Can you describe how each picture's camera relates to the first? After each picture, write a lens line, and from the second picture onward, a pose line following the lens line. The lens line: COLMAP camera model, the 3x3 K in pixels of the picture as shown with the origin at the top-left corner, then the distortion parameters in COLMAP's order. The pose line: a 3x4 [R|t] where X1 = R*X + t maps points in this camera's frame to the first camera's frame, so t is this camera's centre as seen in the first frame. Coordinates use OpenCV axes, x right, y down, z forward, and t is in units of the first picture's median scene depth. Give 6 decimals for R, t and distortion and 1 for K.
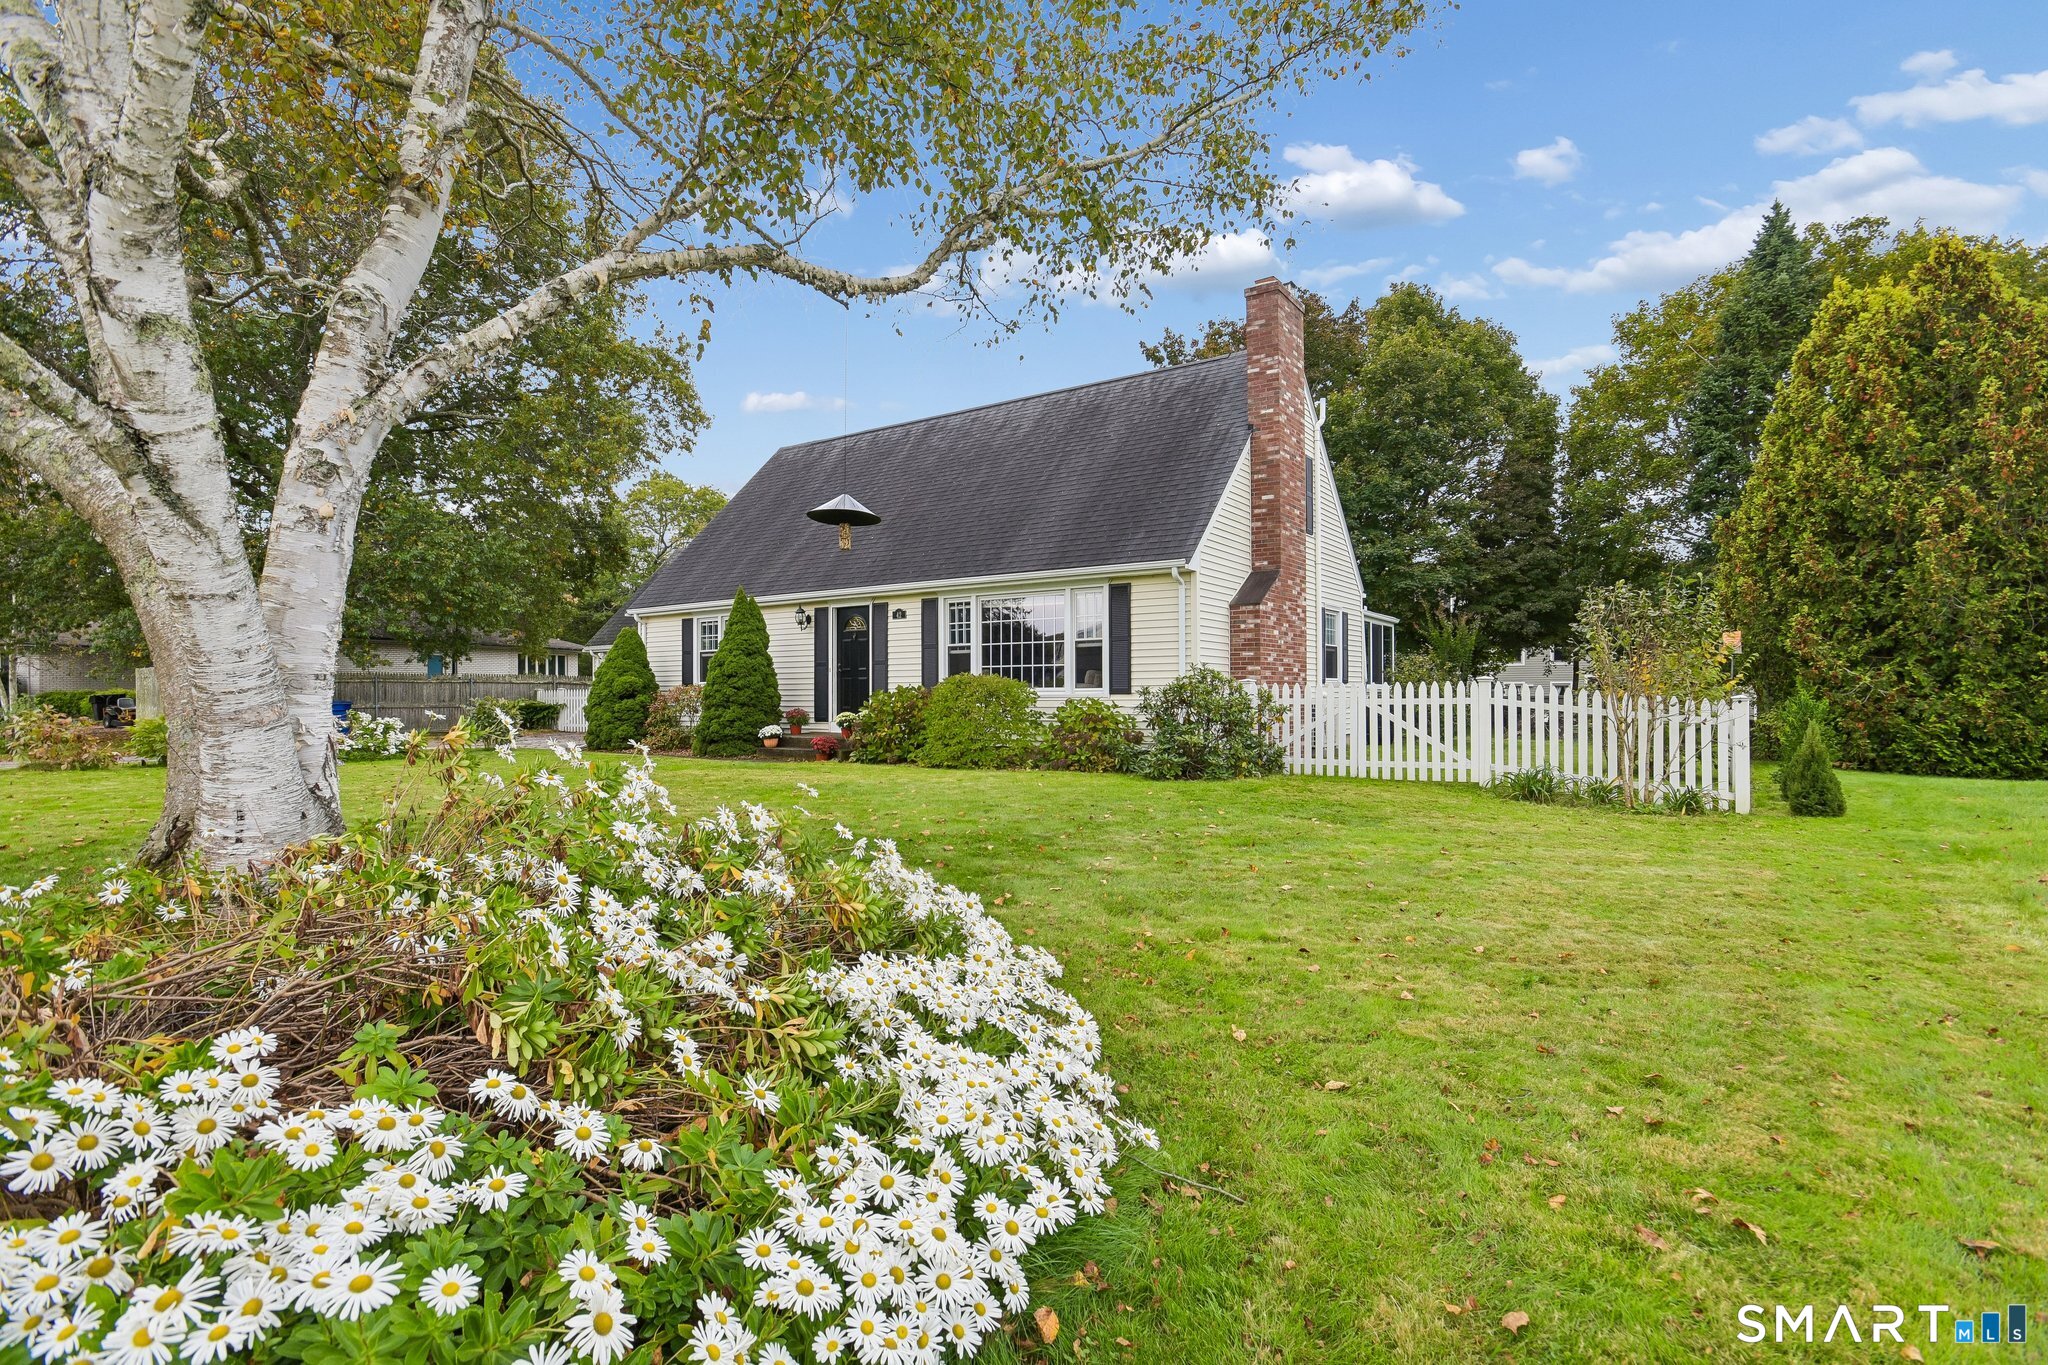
lens RADIAL K [[999.2, 0, 1027.2], [0, 999.2, 684.7], [0, 0, 1]] dist [-0.060037, 0.019400]
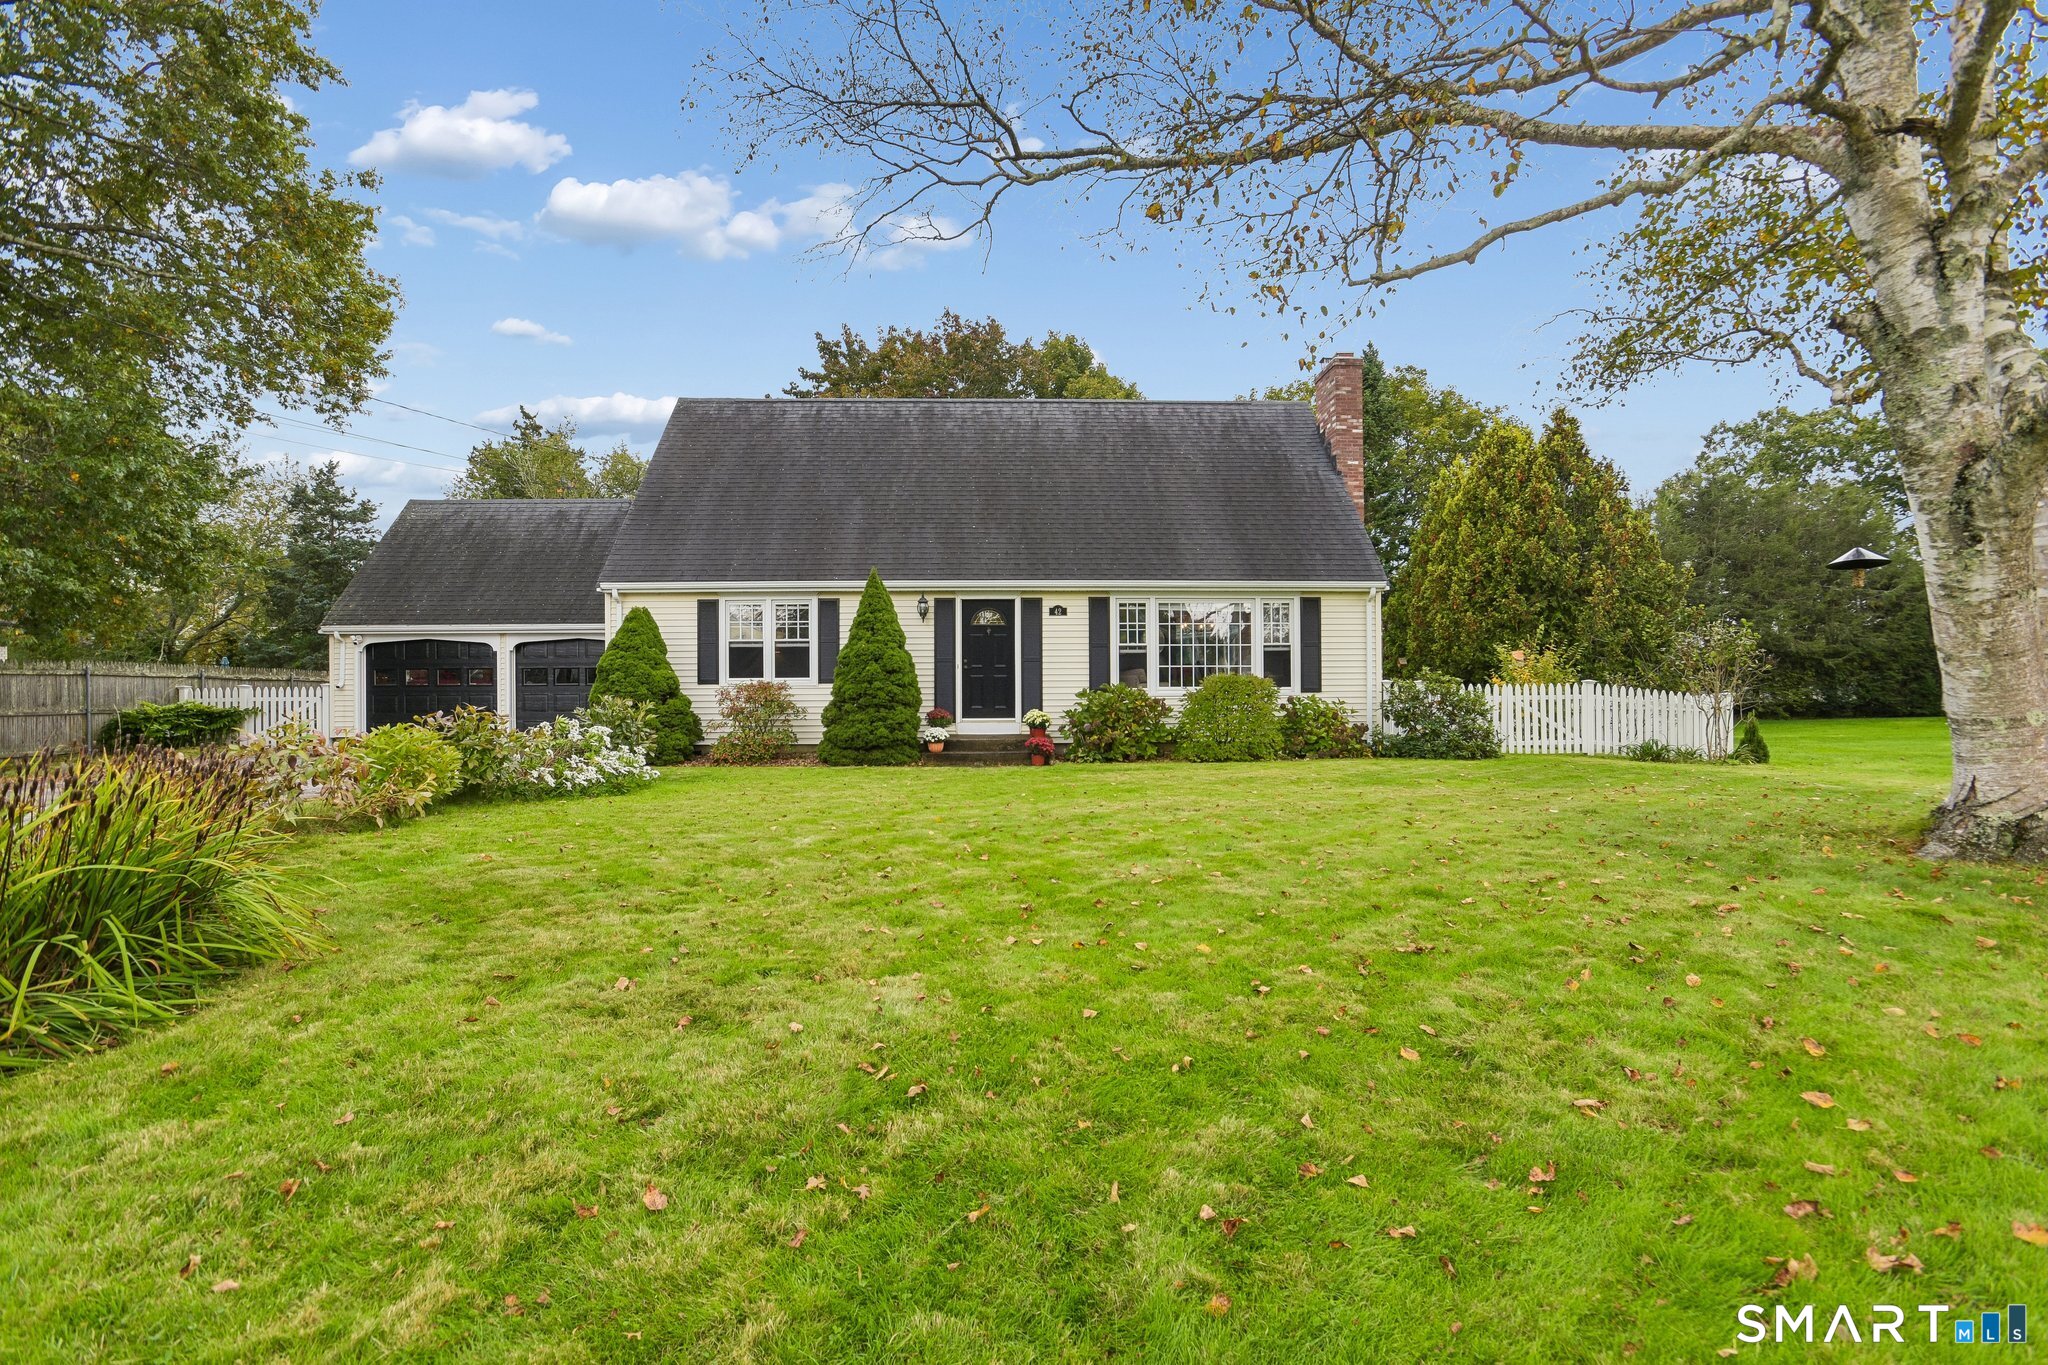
lens RADIAL K [[999.2, 0, 1026.2], [0, 999.2, 691.9], [0, 0, 1]] dist [-0.060037, 0.019400]
pose [[0.796837, 0.000487, 0.604194, -0.761266], [-0.004624, 0.999975, 0.005292, 0.003532], [-0.604177, -0.007011, 0.796819, 0.242546]]
